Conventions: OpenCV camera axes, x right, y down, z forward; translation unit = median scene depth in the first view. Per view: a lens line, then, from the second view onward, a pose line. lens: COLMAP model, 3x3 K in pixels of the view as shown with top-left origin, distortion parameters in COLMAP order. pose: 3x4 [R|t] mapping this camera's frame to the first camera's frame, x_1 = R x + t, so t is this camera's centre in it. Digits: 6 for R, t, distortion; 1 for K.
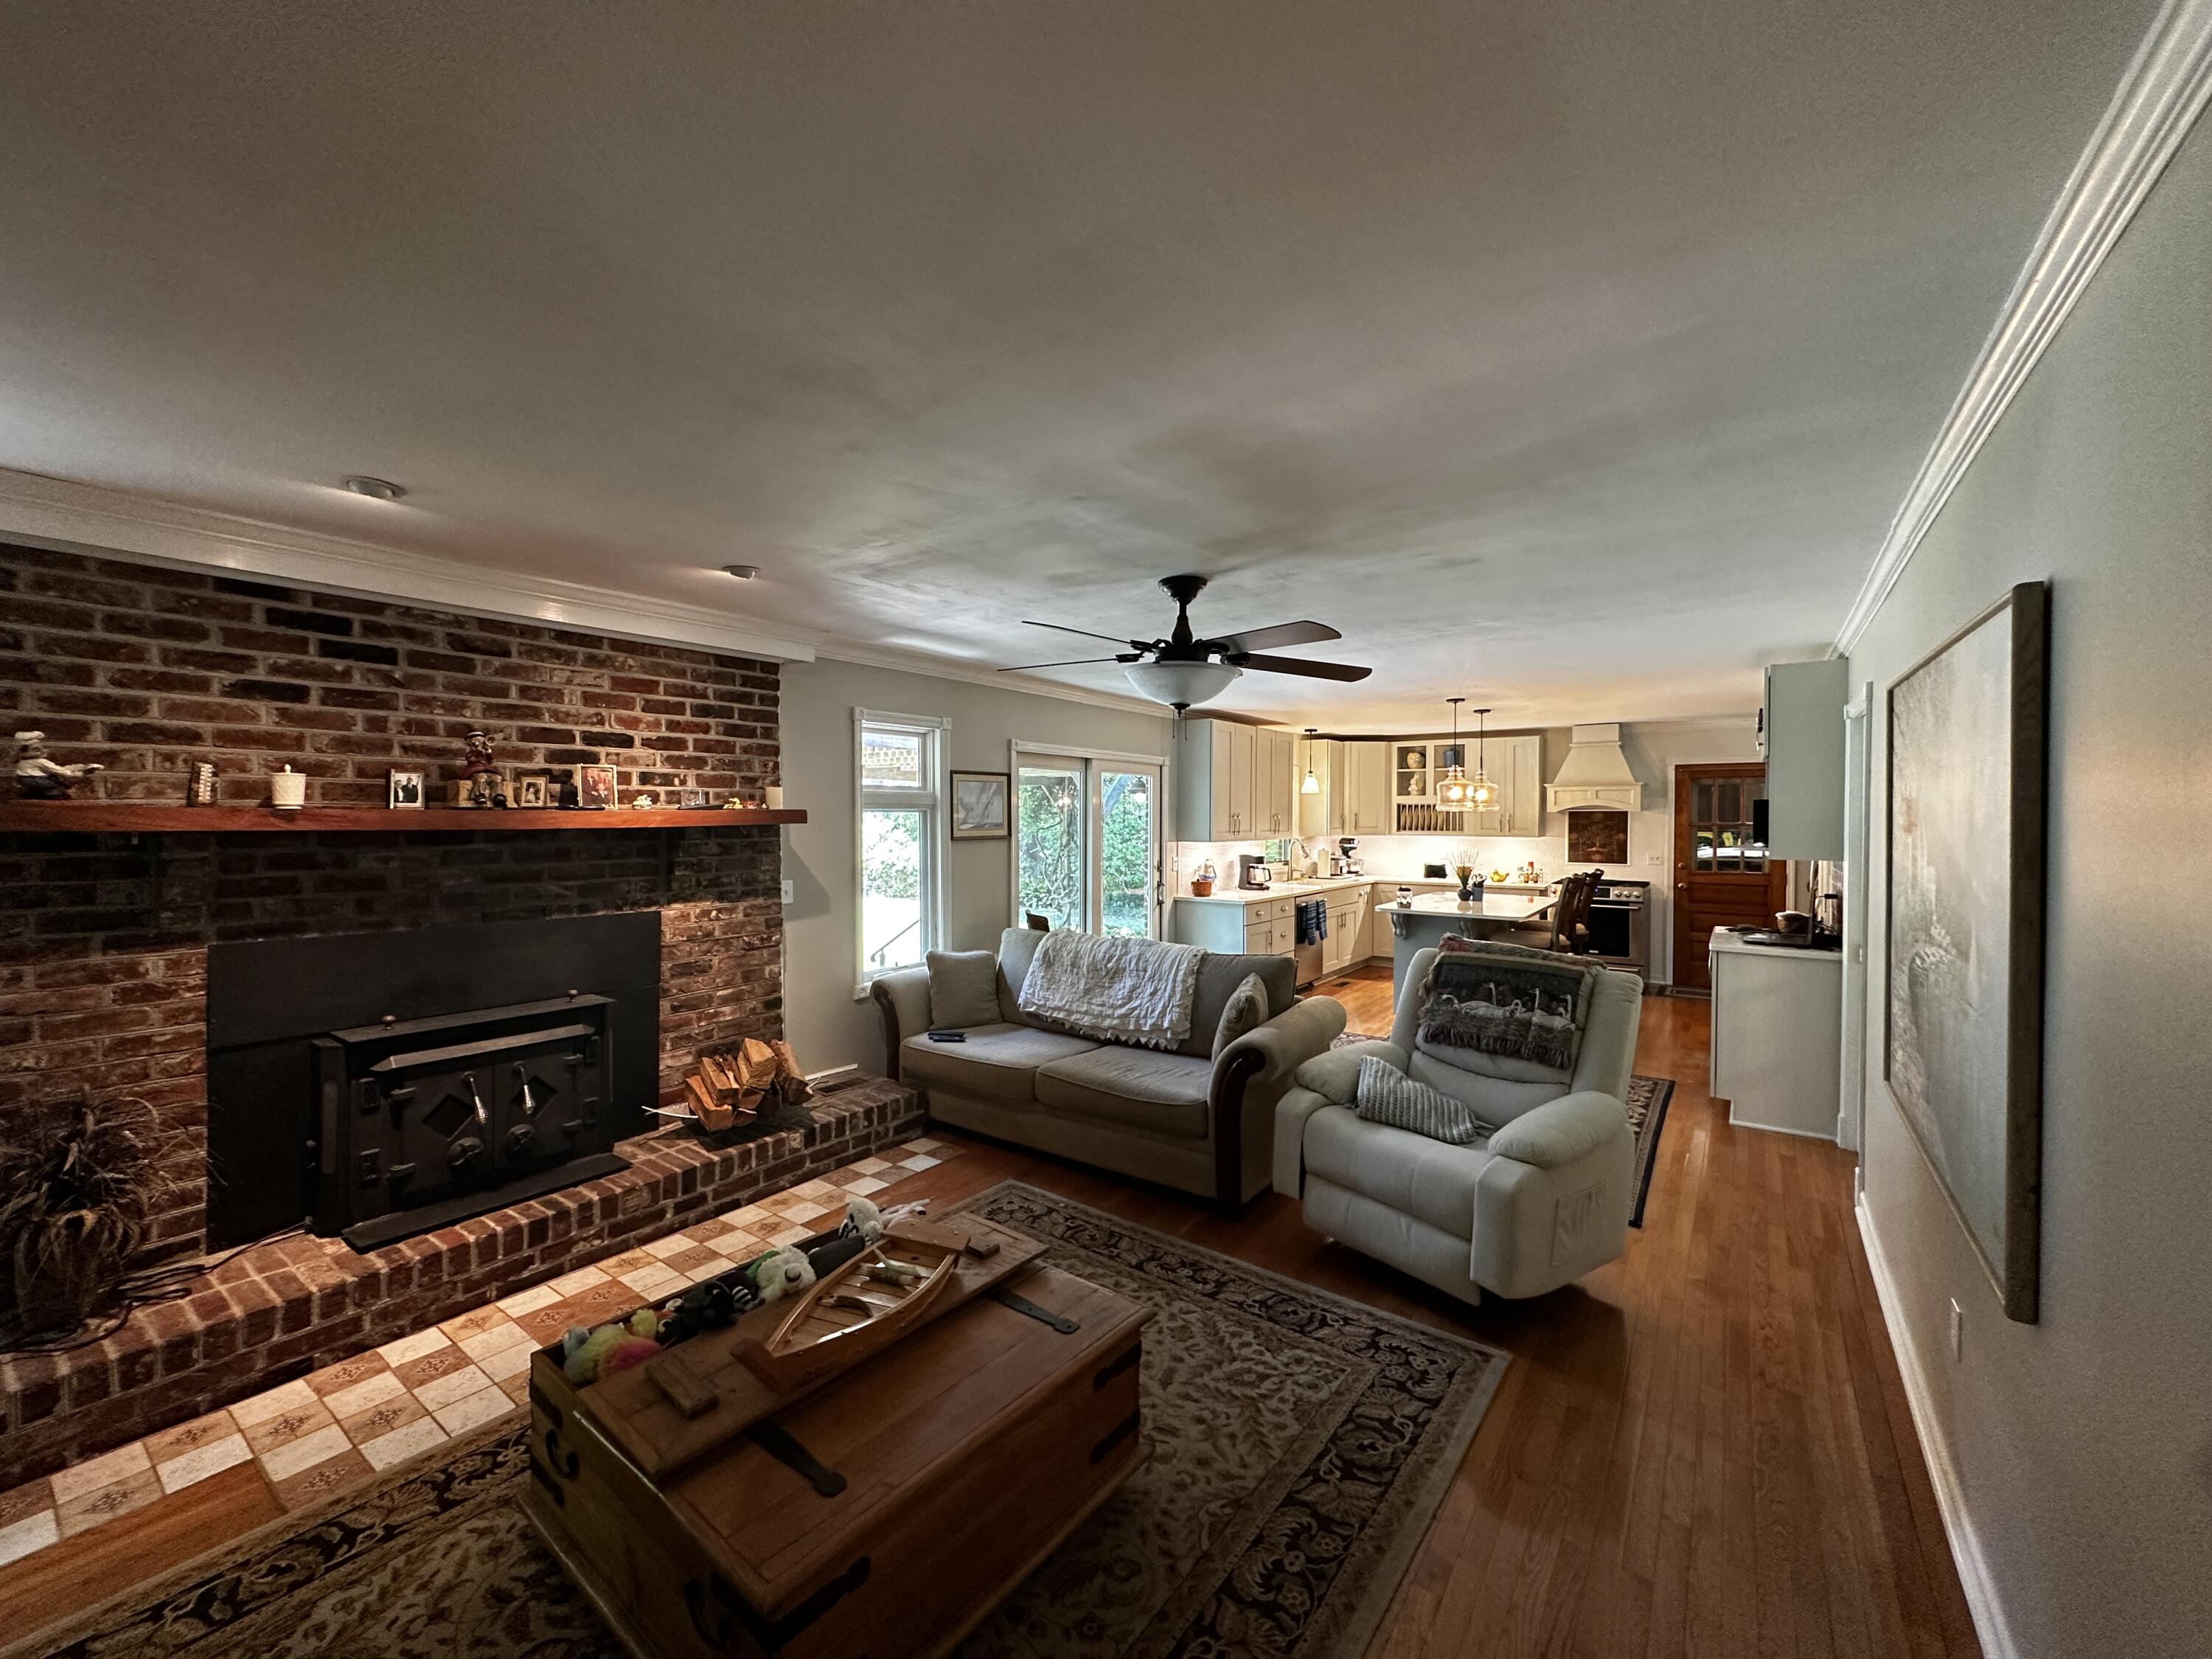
lens RADIAL K [[886.8, 0, 1104.3], [0, 886.8, 827.9], [0, 0, 1]] dist [-0.007063, 0.002188]
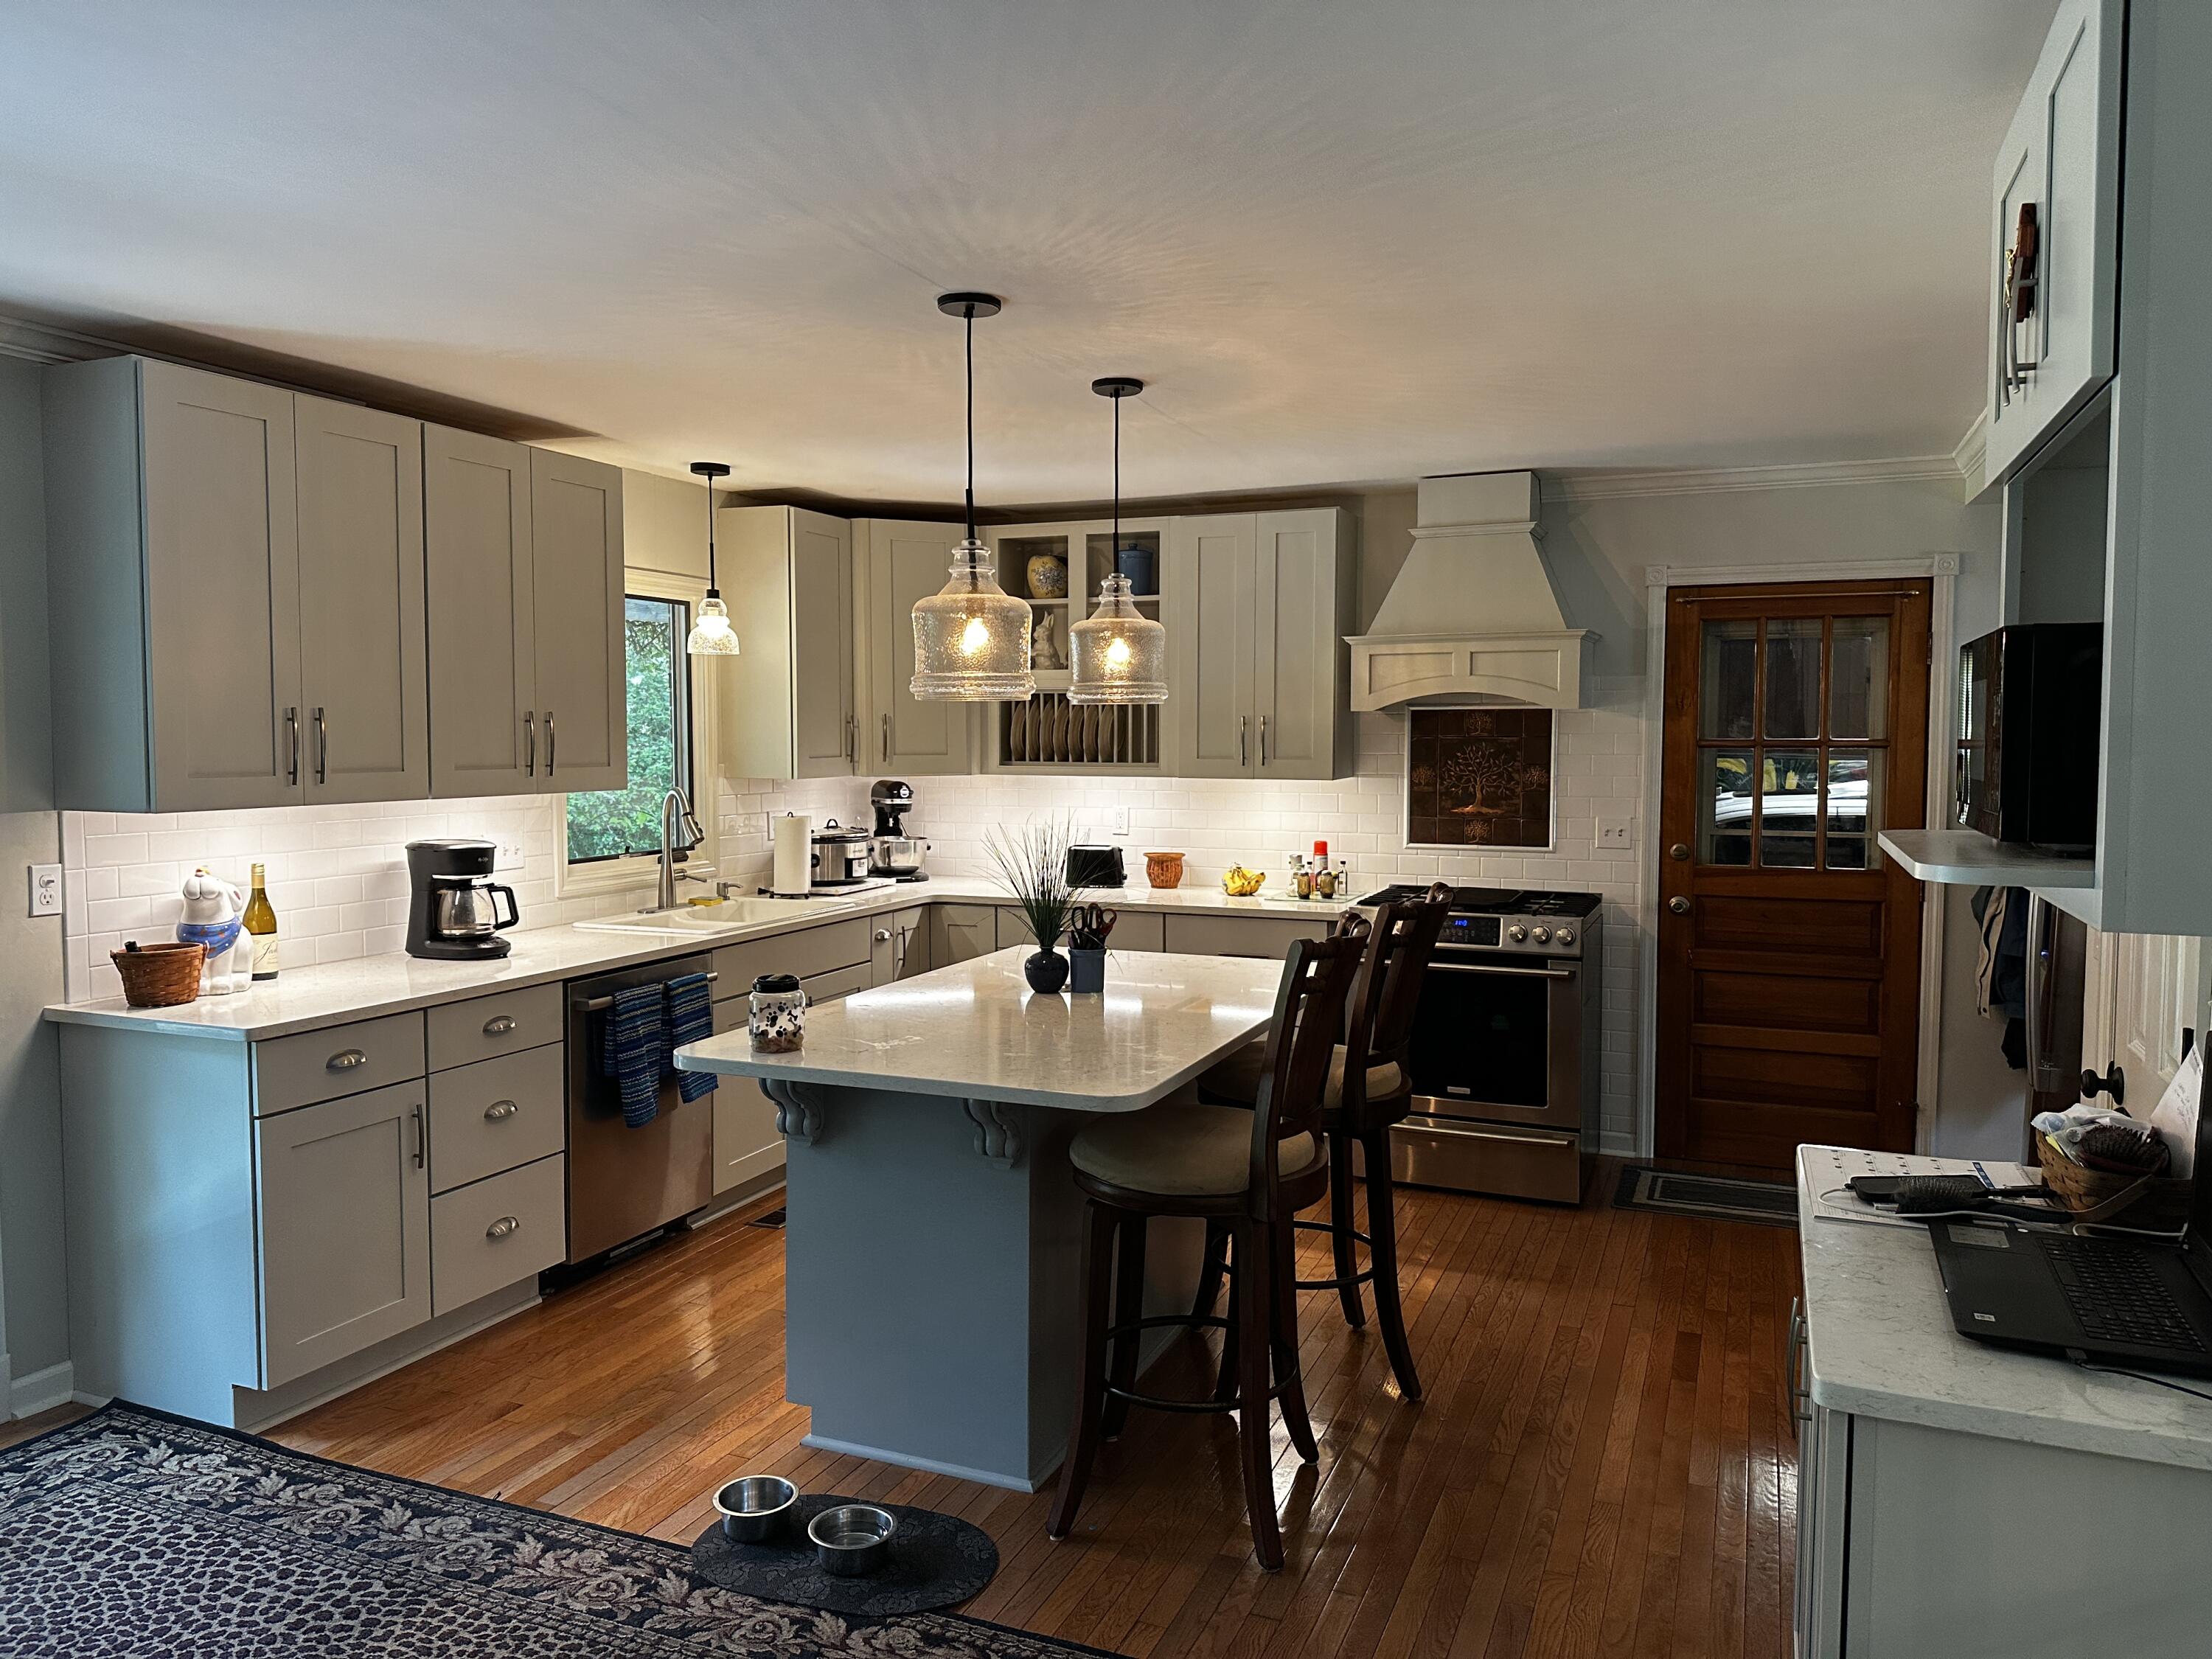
lens RADIAL K [[1544.6, 0, 1102.4], [0, 1544.6, 819.7], [0, 0, 1]] dist [0.086630, -0.051894]
pose [[0.975028, -0.014708, 0.221593, 0.550309], [0.004632, 0.998934, 0.045922, -0.005894], [-0.222032, -0.043749, 0.974057, 0.841078]]
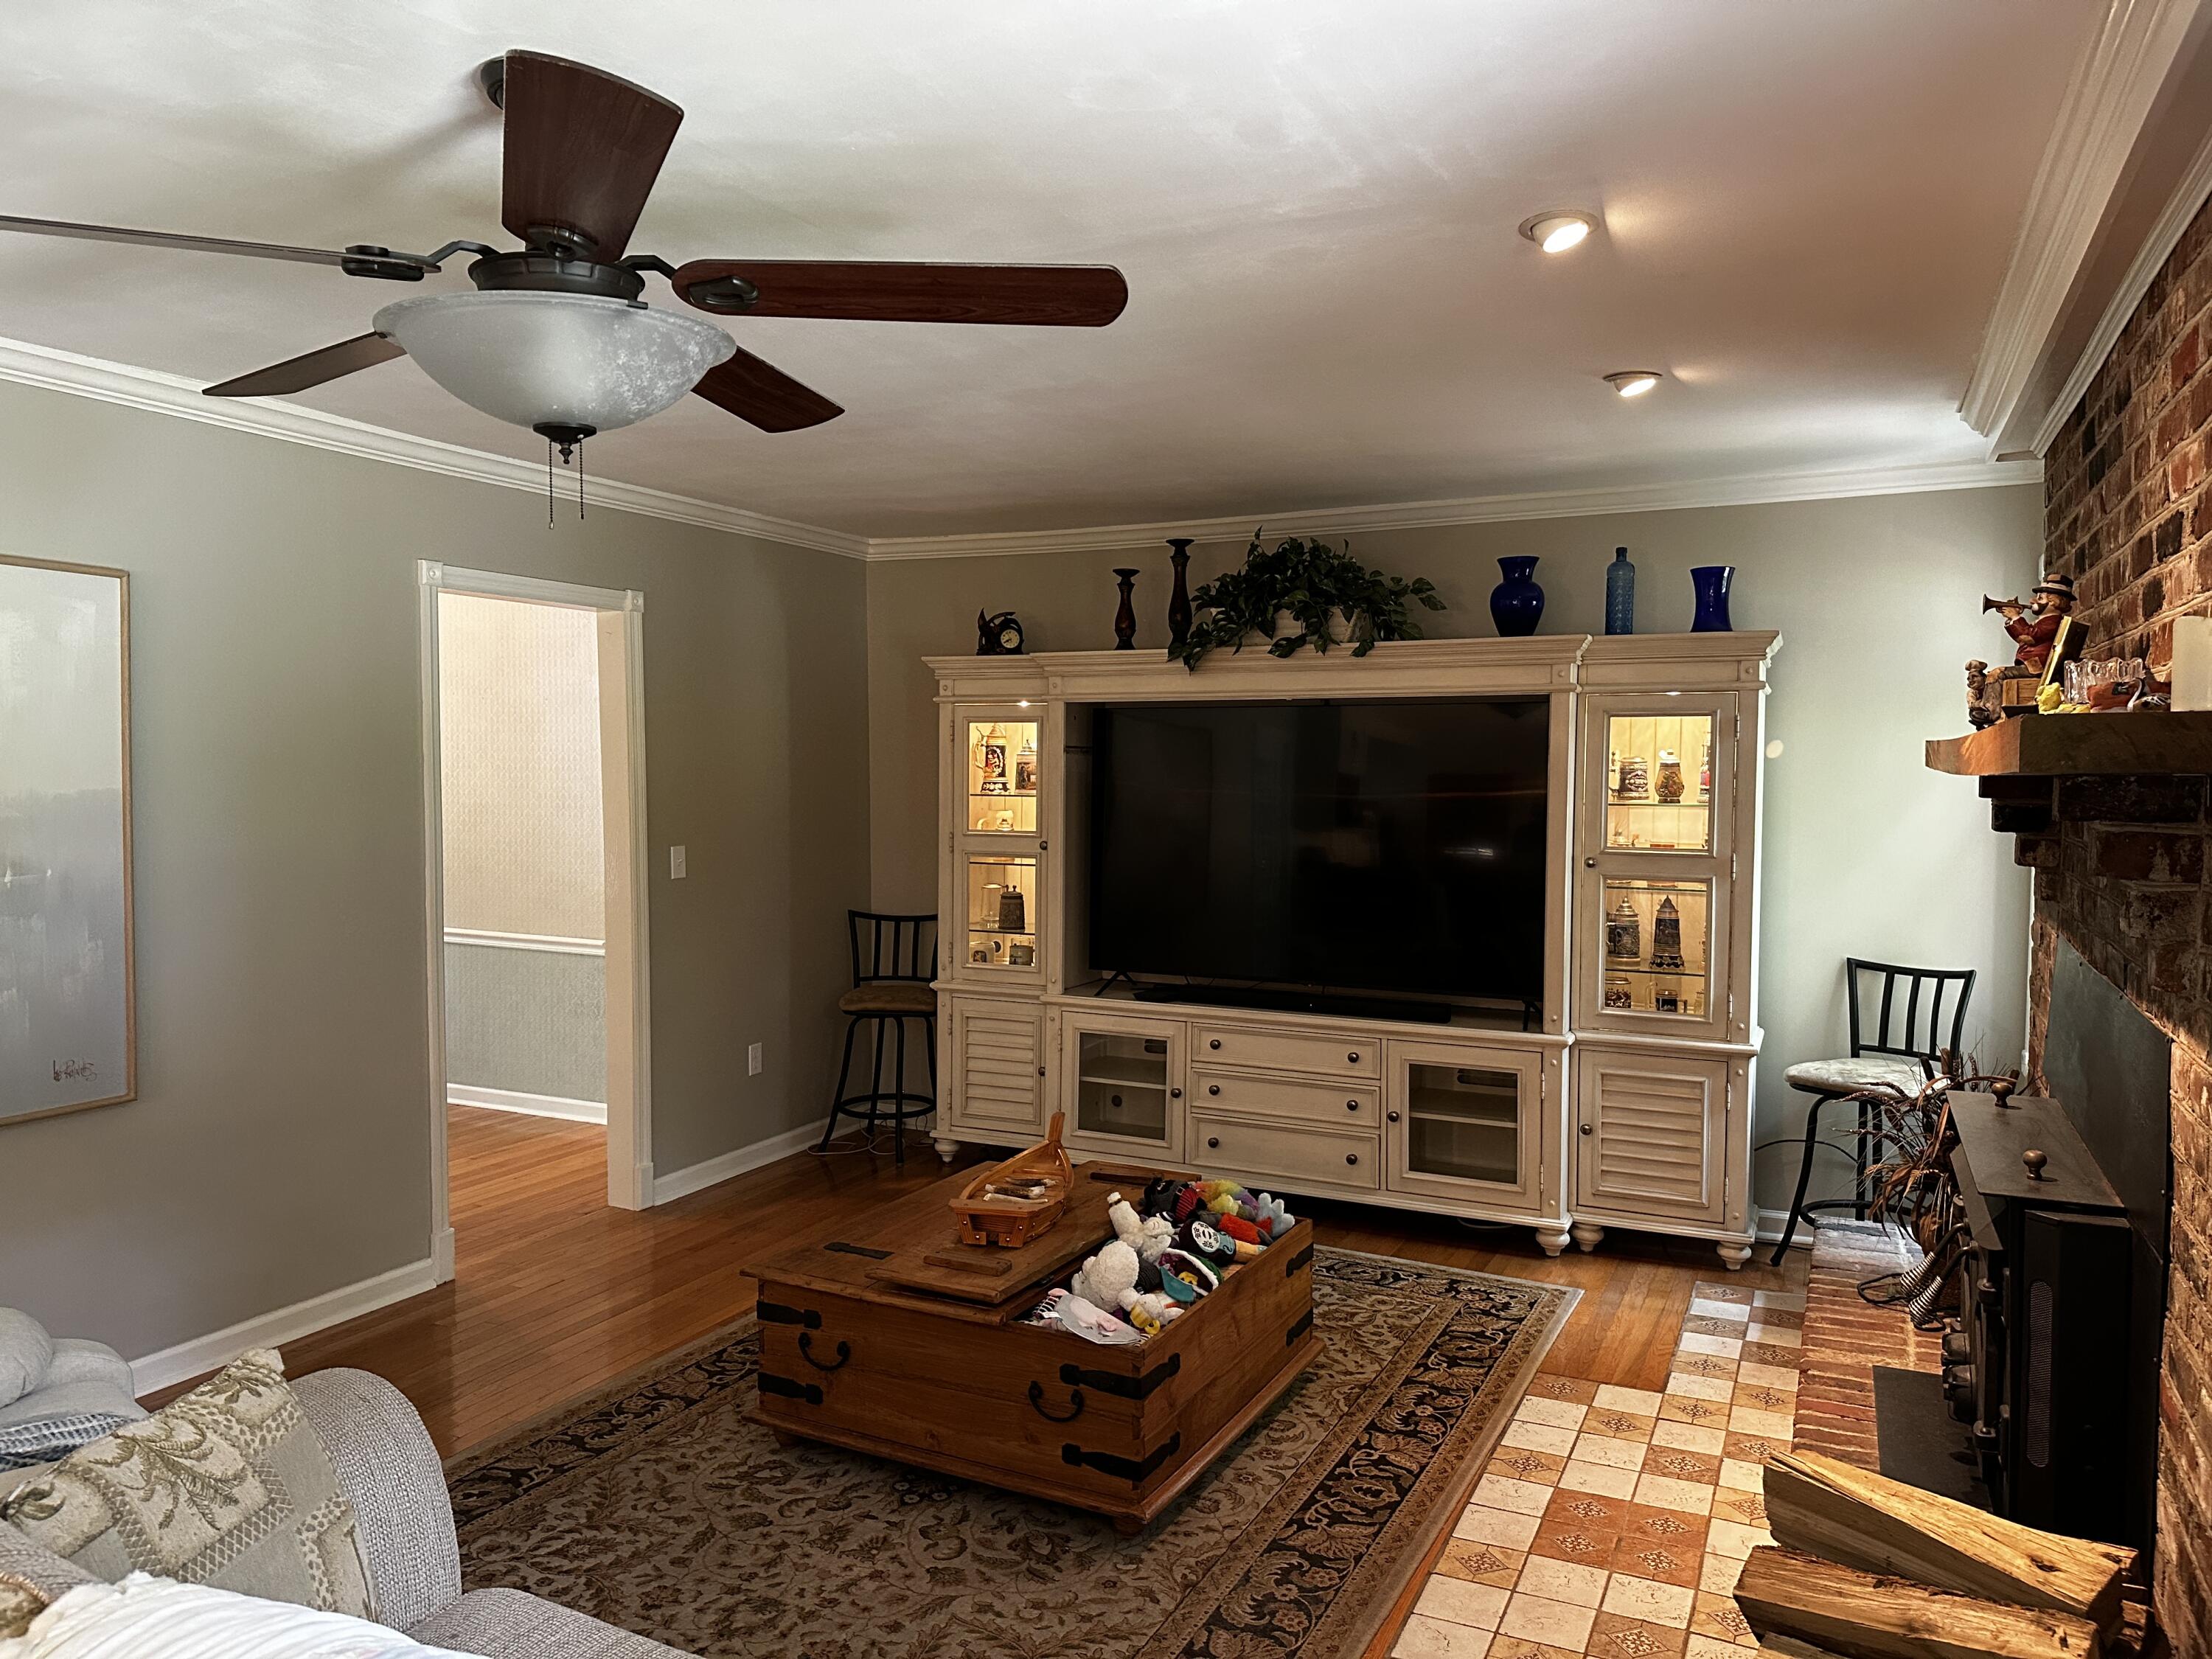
lens RADIAL K [[1544.6, 0, 1092.2], [0, 1544.6, 831.6], [0, 0, 1]] dist [0.086630, -0.051894]
pose [[-0.985570, 0.002304, -0.169252, -0.015732], [-0.008691, 0.997900, 0.064191, -0.015496], [0.169044, 0.064735, -0.983480, 1.451253]]
